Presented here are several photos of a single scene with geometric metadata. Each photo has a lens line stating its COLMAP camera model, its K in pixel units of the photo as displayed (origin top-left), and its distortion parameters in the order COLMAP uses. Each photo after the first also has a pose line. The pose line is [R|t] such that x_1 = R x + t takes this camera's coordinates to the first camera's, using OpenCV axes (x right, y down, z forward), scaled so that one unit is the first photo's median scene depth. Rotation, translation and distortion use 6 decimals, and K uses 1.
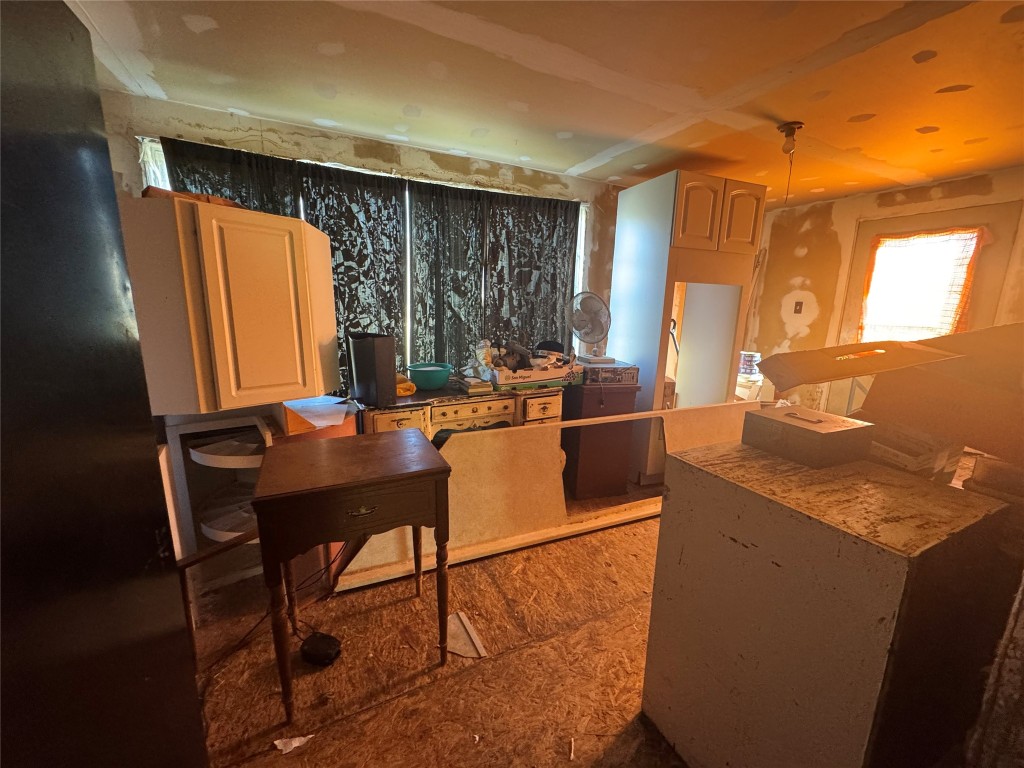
lens RADIAL K [[405.1, 0, 515.6], [0, 405.1, 382.3], [0, 0, 1]] dist [-0.004298, 0.000386]
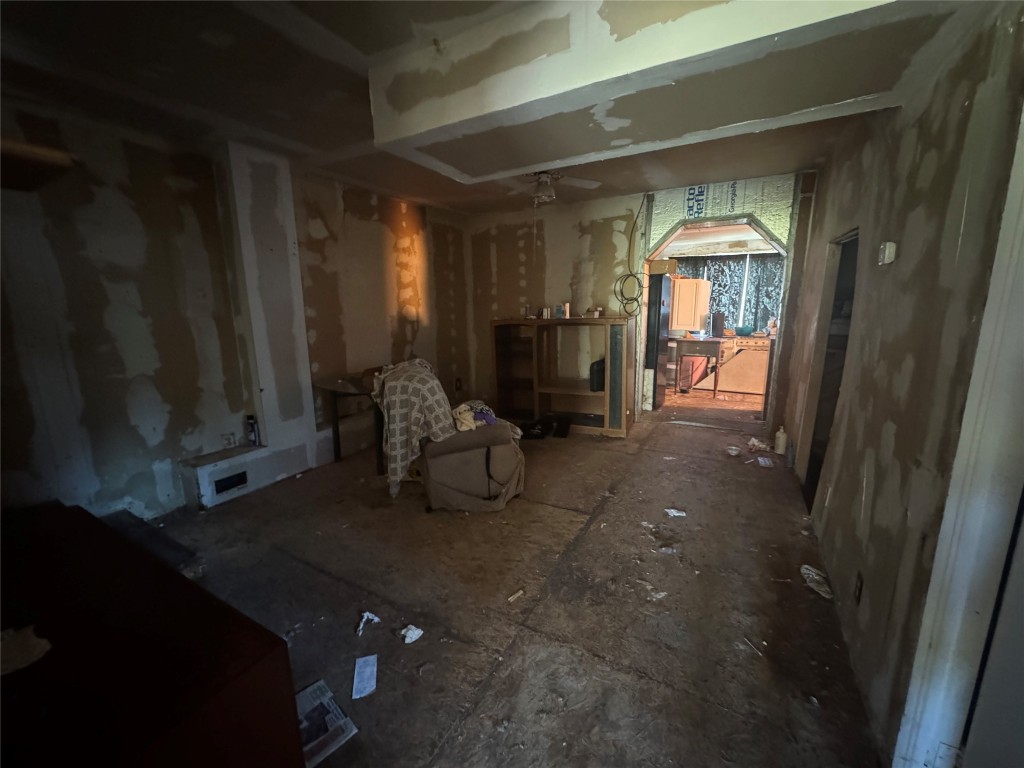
lens RADIAL K [[405.1, 0, 515.9], [0, 405.1, 384.2], [0, 0, 1]] dist [-0.004298, 0.000386]
pose [[0.562700, 0.126790, -0.816880, 1.012385], [-0.142894, 0.988211, 0.054952, 0.351288], [0.814217, 0.085806, 0.574184, -1.465714]]
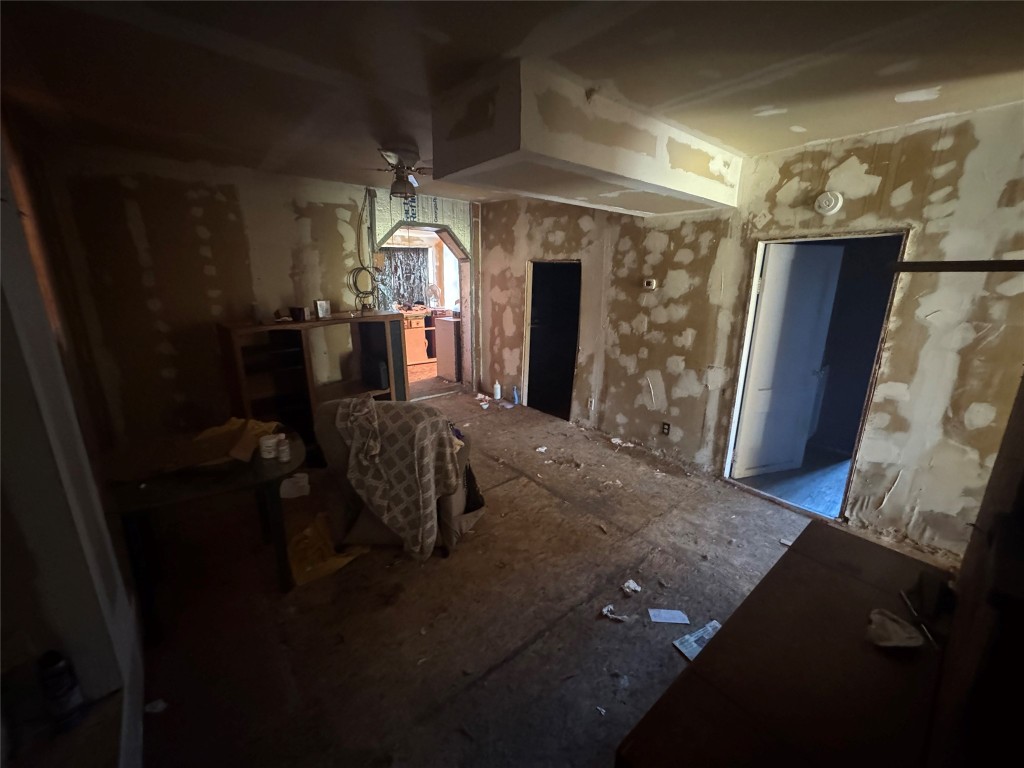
lens RADIAL K [[405.1, 0, 512.4], [0, 405.1, 381.5], [0, 0, 1]] dist [-0.004298, 0.000386]
pose [[0.974367, -0.074678, 0.212209, 0.078921], [0.063684, 0.996272, 0.058186, 0.332626], [-0.215763, -0.043180, 0.975490, -1.913396]]
